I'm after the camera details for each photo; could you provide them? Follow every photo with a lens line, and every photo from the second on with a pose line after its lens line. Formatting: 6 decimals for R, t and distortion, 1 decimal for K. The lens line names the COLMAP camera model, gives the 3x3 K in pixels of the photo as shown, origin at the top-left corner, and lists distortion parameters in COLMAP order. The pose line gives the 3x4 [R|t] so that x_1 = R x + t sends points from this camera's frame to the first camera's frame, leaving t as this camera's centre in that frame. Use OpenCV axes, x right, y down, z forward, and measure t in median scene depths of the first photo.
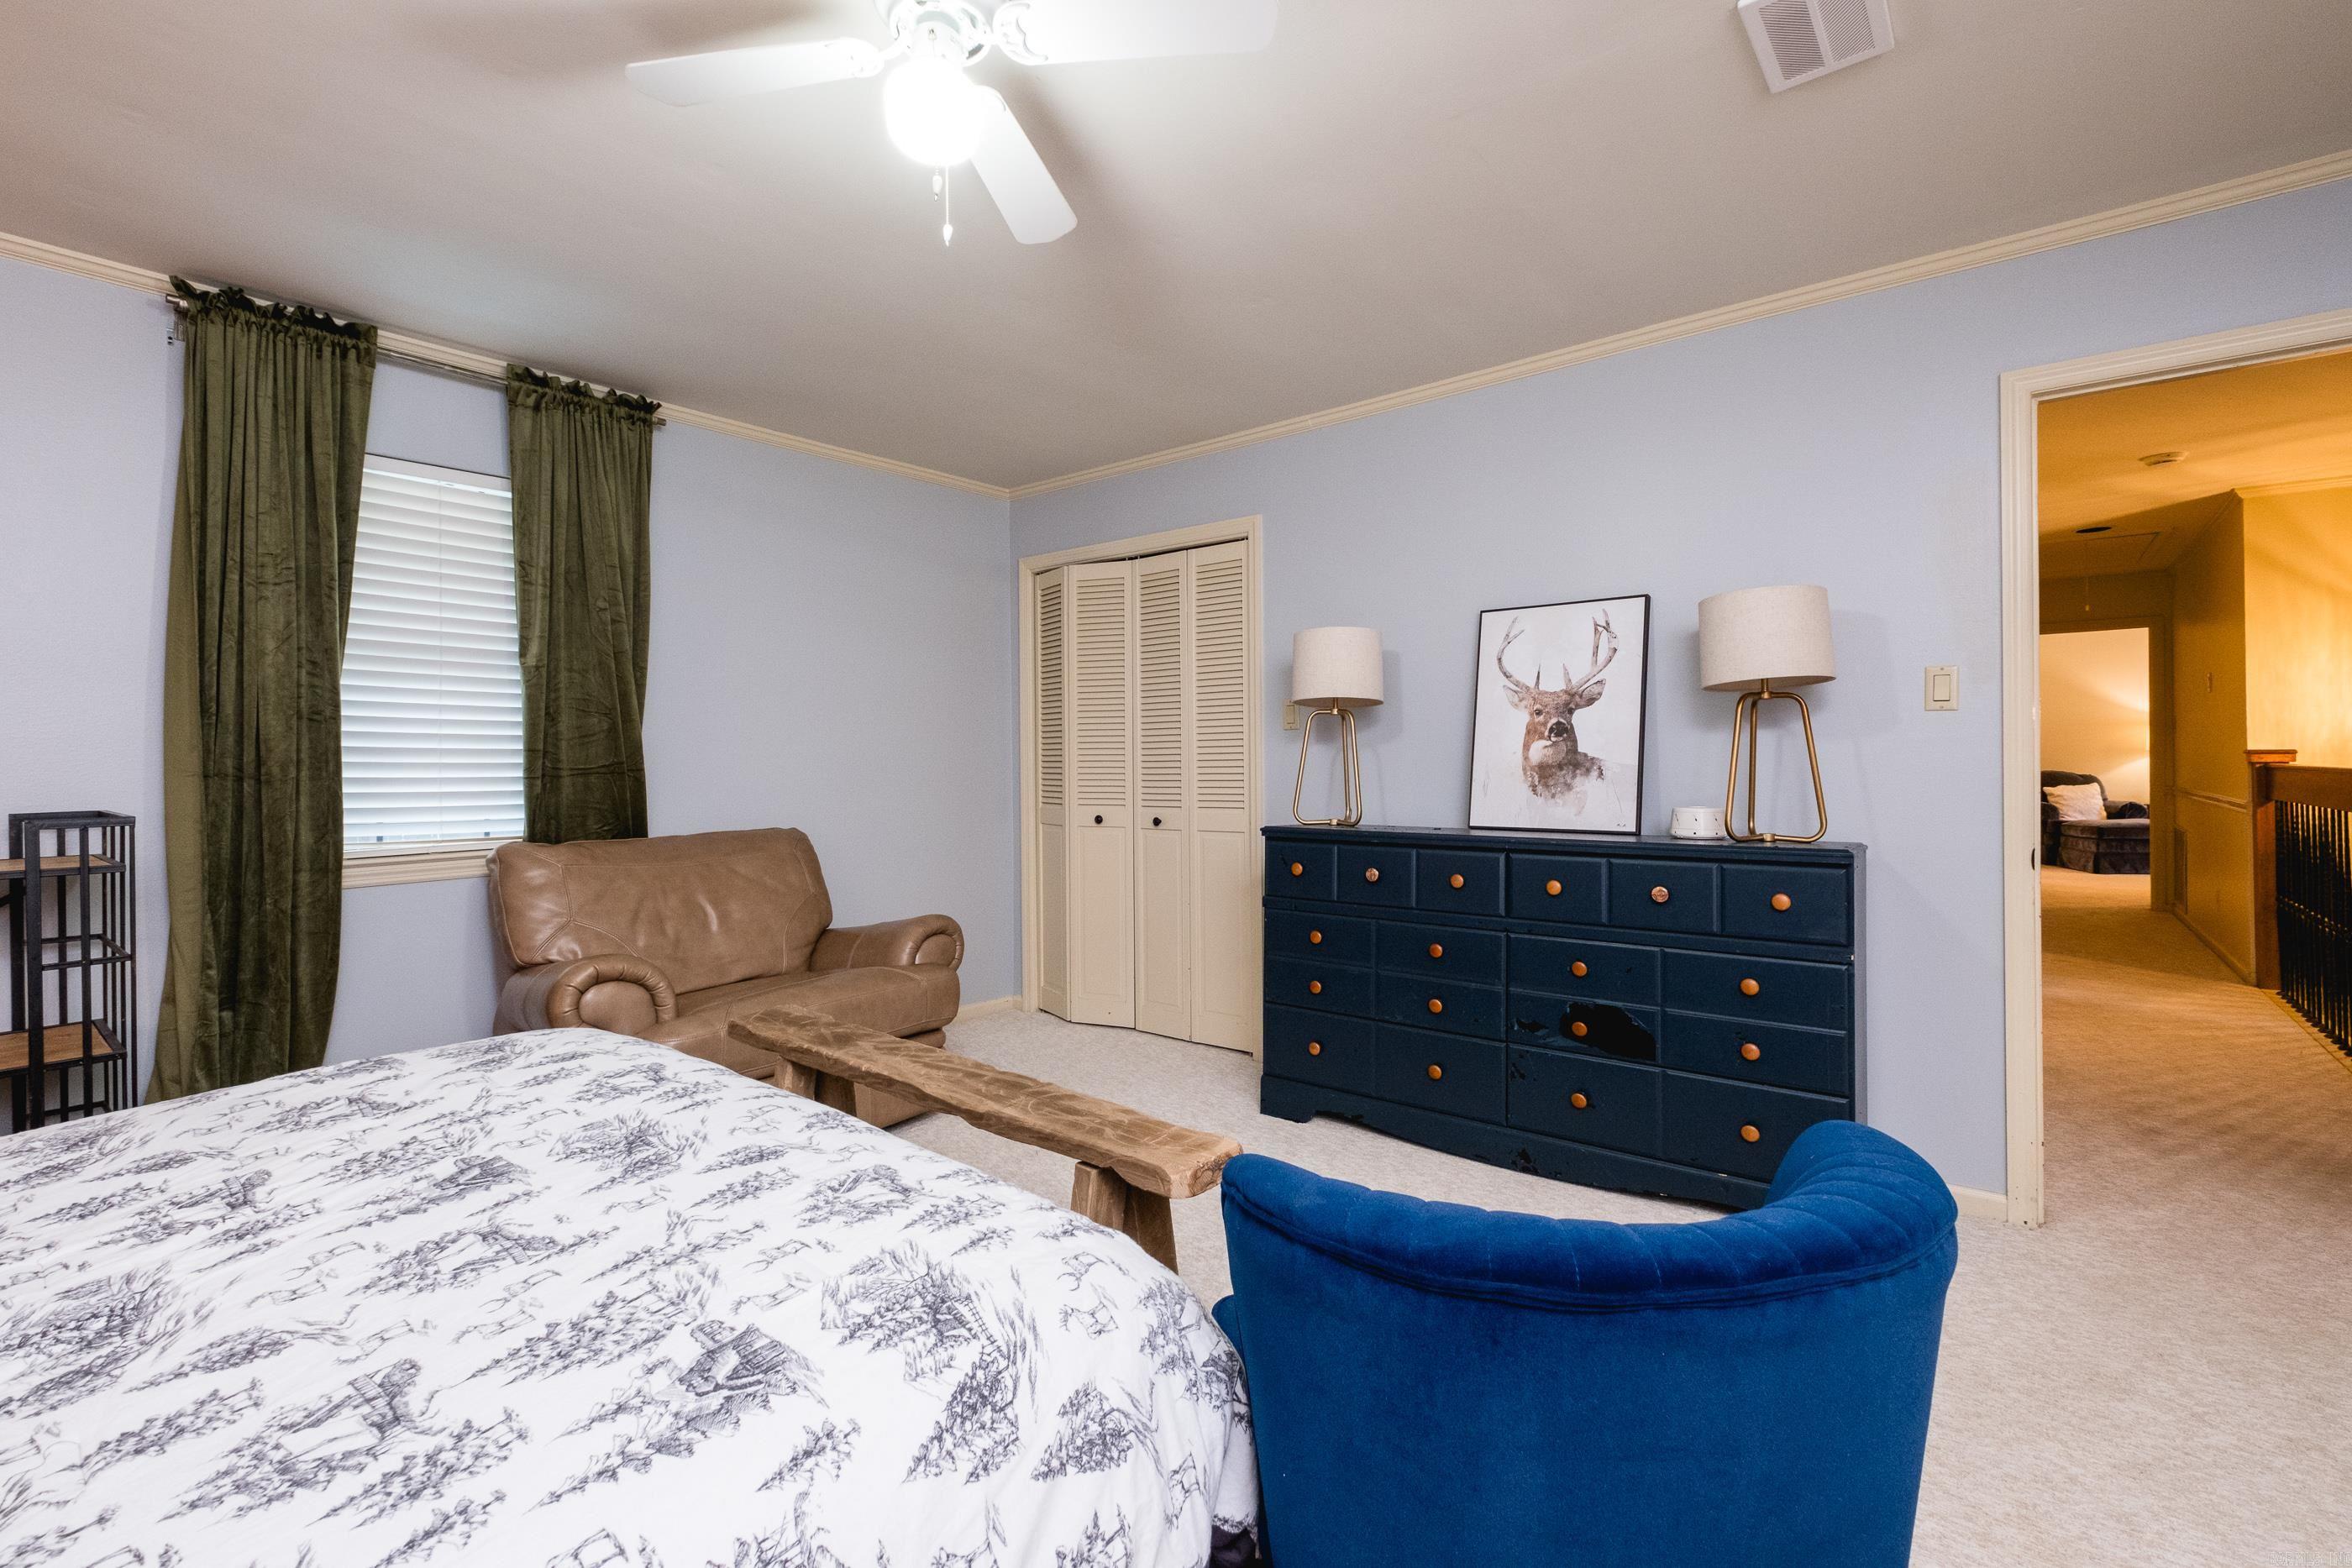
lens RADIAL K [[1023.2, 0, 1174.6], [0, 1023.2, 775.6], [0, 0, 1]] dist [0.002931, 0.000263]
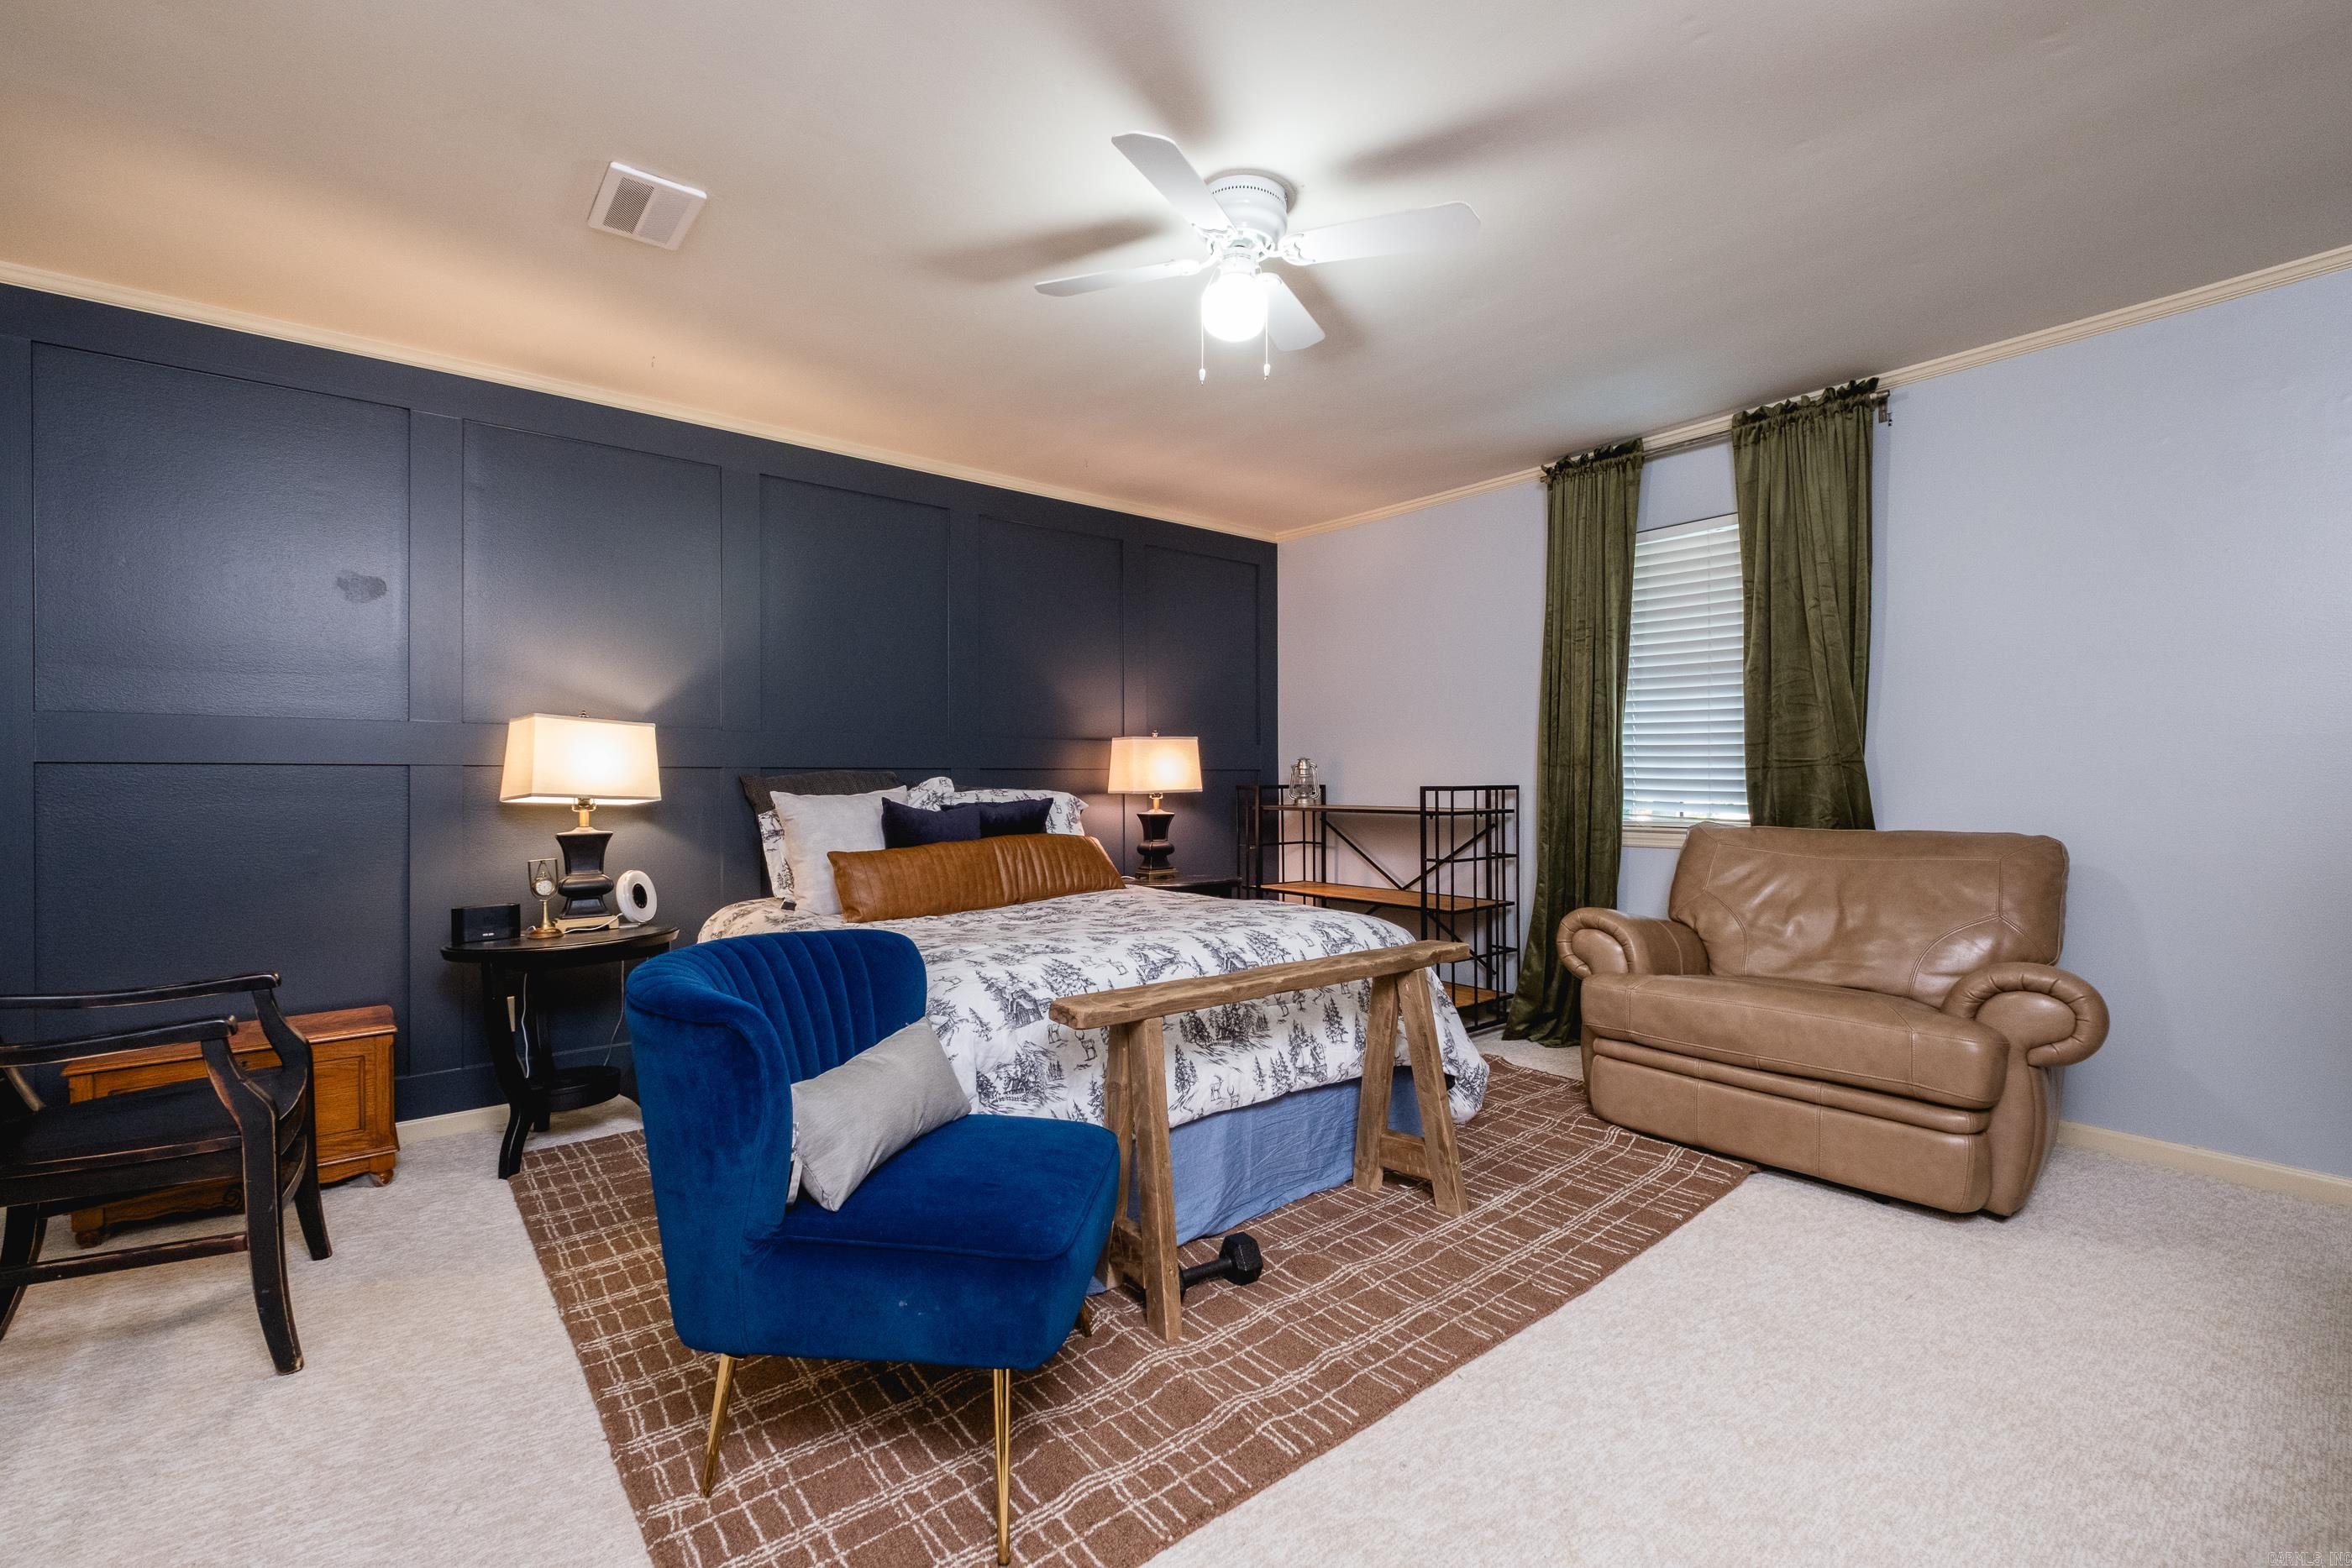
lens RADIAL K [[1023.2, 0, 1175.0], [0, 1023.2, 778.5], [0, 0, 1]] dist [0.002931, 0.000263]
pose [[-0.211553, 0.017809, -0.977204, 0.635205], [-0.005399, 0.999797, 0.019389, -0.006100], [0.977352, 0.009378, -0.211414, 0.629141]]
